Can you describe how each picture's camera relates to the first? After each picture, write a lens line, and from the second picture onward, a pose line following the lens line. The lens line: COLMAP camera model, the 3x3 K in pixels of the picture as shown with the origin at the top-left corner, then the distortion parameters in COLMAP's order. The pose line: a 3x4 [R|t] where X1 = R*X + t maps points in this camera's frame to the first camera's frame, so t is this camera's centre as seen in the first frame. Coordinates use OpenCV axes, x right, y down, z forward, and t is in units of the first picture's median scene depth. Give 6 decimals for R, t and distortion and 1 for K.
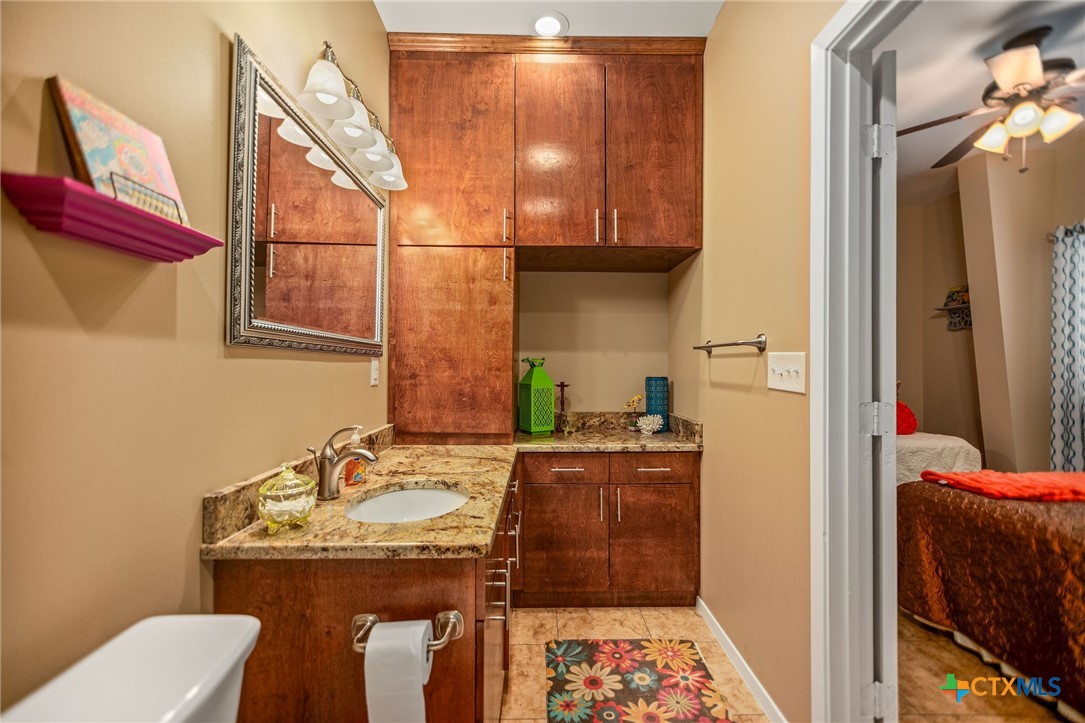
lens RADIAL K [[466.0, 0, 545.1], [0, 466.0, 356.1], [0, 0, 1]] dist [-0.001626, 0.000009]
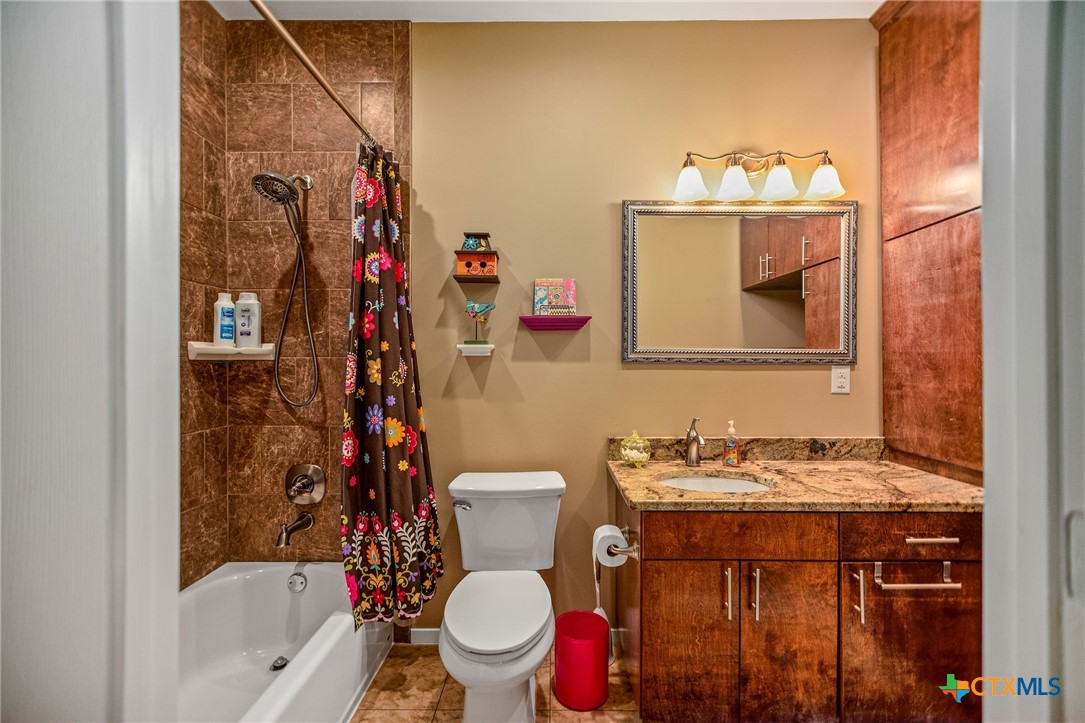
lens RADIAL K [[465.3, 0, 544.9], [0, 465.3, 364.5], [0, 0, 1]] dist [0.001302, 0.000317]
pose [[-0.030935, -0.003170, -0.999516, 0.610368], [0.022587, 0.999737, -0.003870, -0.009603], [0.999266, -0.022695, -0.030856, 0.361208]]
